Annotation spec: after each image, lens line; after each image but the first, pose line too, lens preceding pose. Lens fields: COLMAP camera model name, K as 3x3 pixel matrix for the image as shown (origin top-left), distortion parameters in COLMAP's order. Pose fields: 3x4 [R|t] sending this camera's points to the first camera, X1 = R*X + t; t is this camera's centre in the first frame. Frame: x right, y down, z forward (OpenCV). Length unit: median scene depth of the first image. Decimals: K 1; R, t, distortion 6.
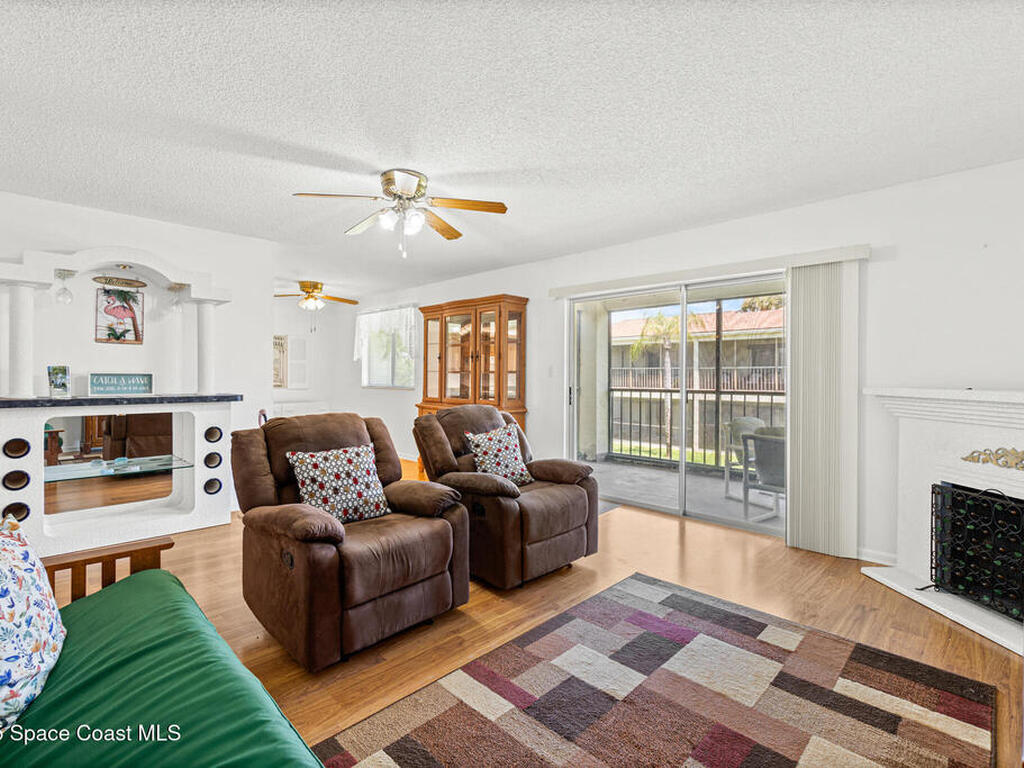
lens RADIAL K [[507.0, 0, 513.9], [0, 507.0, 379.1], [0, 0, 1]] dist [-0.000116, 0.001041]
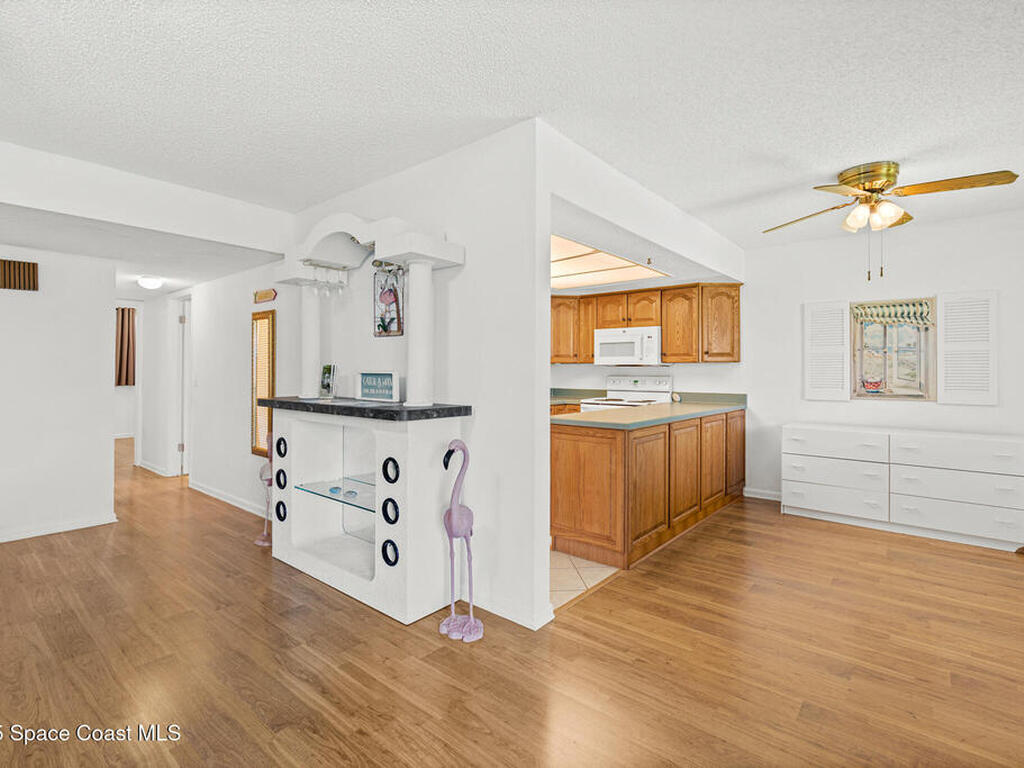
lens RADIAL K [[507.0, 0, 508.1], [0, 507.0, 368.0], [0, 0, 1]] dist [-0.000116, 0.001041]
pose [[0.063235, -0.010004, -0.997949, 0.044175], [-0.009053, 0.999903, -0.010597, -0.012220], [0.997958, 0.009704, 0.063138, 1.147111]]
